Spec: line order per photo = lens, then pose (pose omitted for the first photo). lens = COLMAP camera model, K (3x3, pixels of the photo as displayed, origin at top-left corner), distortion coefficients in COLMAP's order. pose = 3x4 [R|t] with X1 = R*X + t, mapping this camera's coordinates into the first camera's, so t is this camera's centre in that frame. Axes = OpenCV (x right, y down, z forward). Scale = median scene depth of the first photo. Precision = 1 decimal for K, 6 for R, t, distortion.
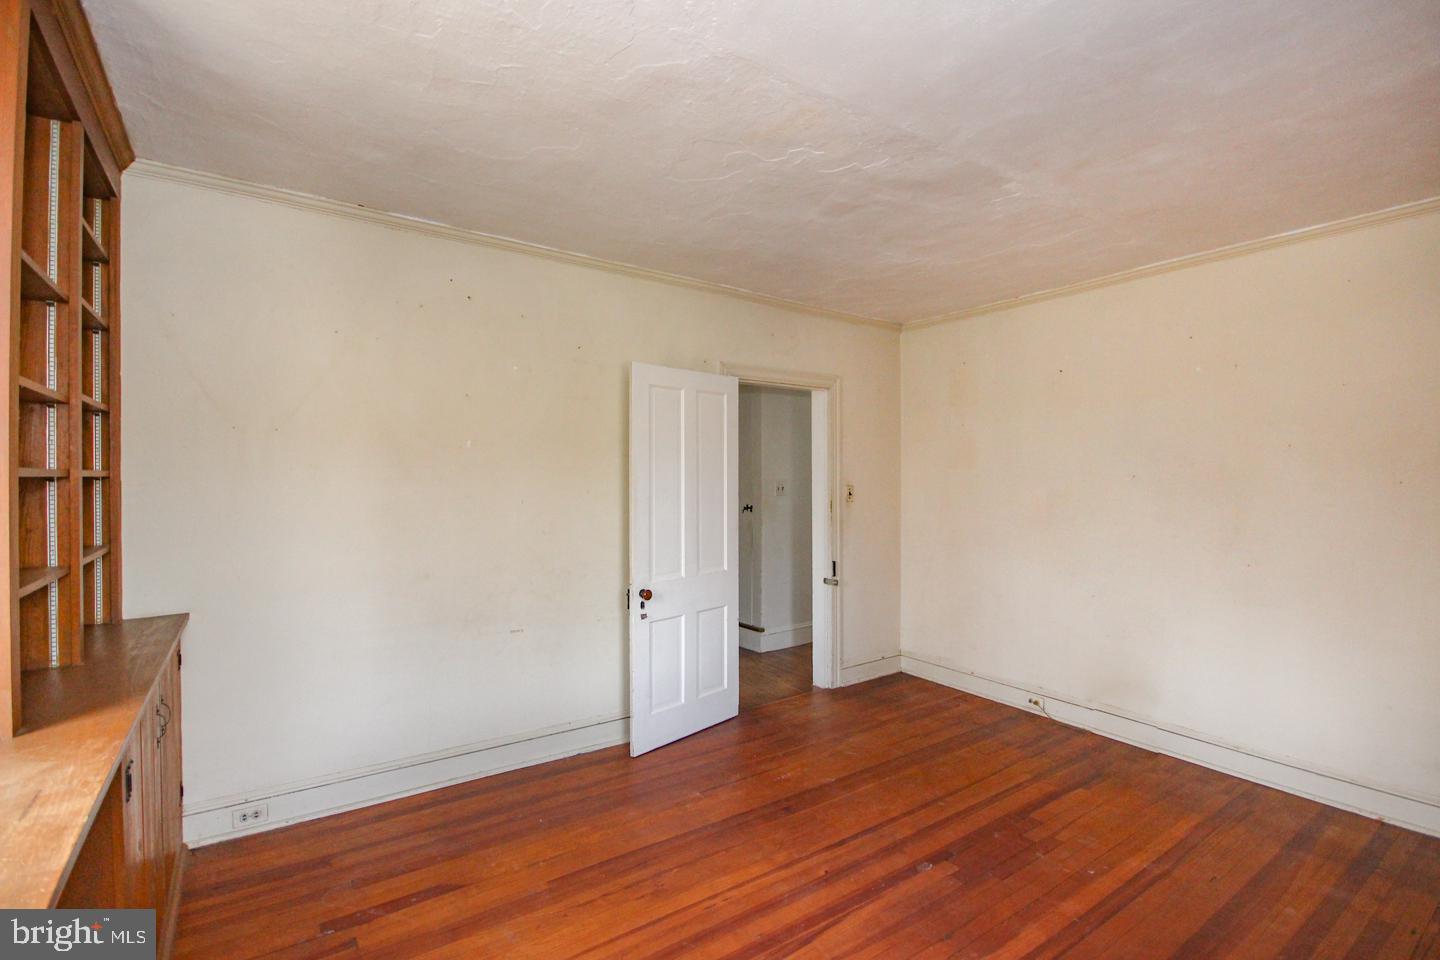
lens RADIAL K [[671.3, 0, 716.7], [0, 671.3, 472.6], [0, 0, 1]] dist [-0.002102, 0.000098]
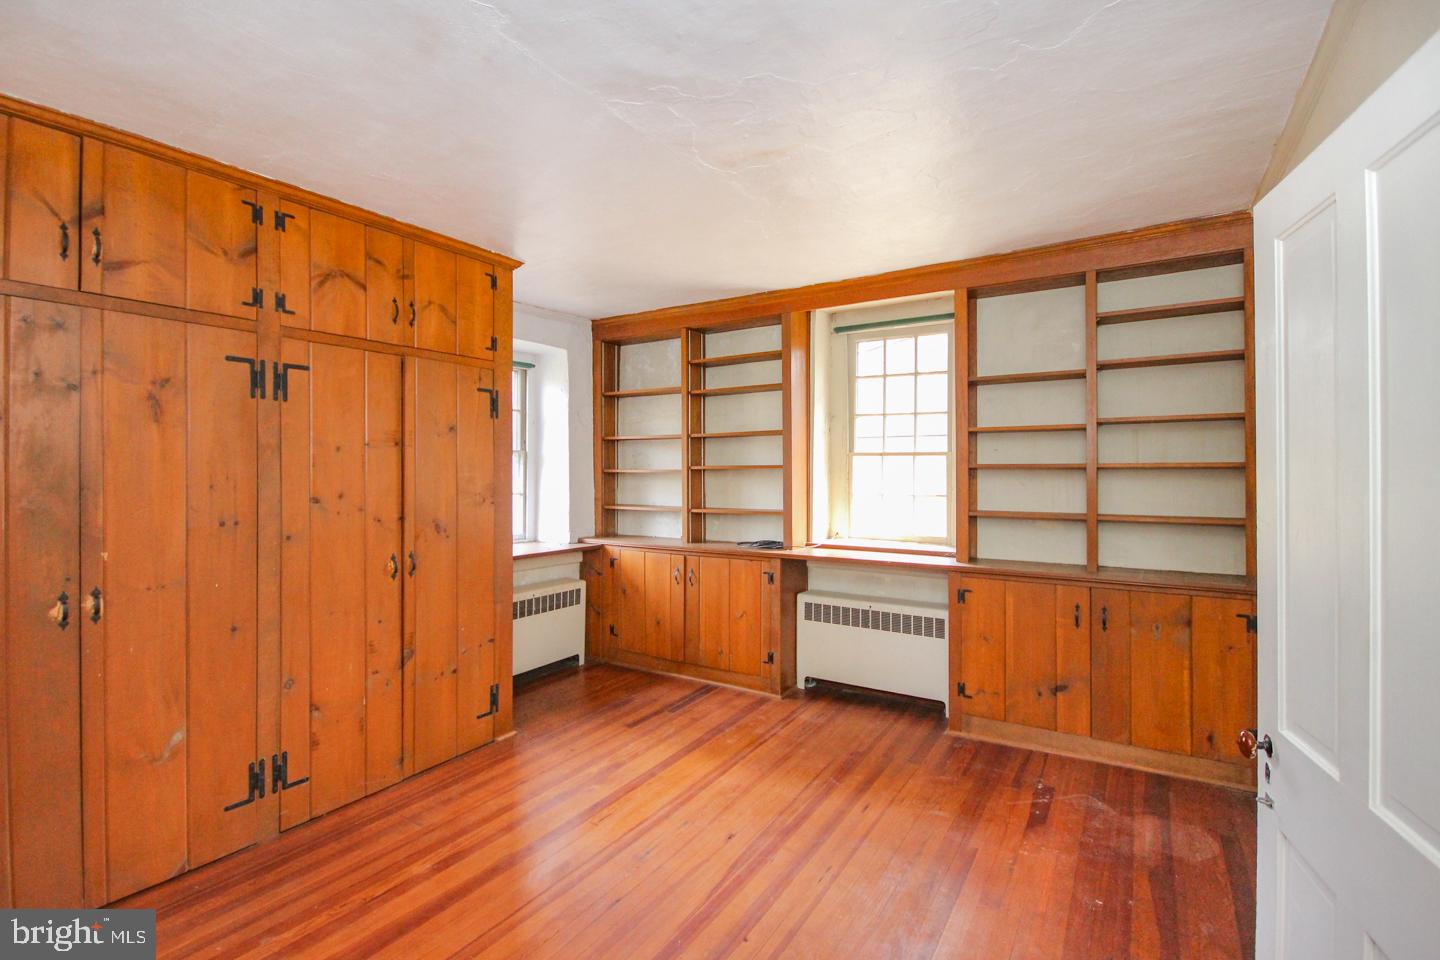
lens RADIAL K [[671.3, 0, 722.0], [0, 671.3, 470.2], [0, 0, 1]] dist [-0.002102, 0.000098]
pose [[-0.919761, 0.006034, -0.392432, 0.539072], [-0.000635, 0.999858, 0.016863, -0.009081], [0.392478, 0.015760, -0.919626, 1.822820]]
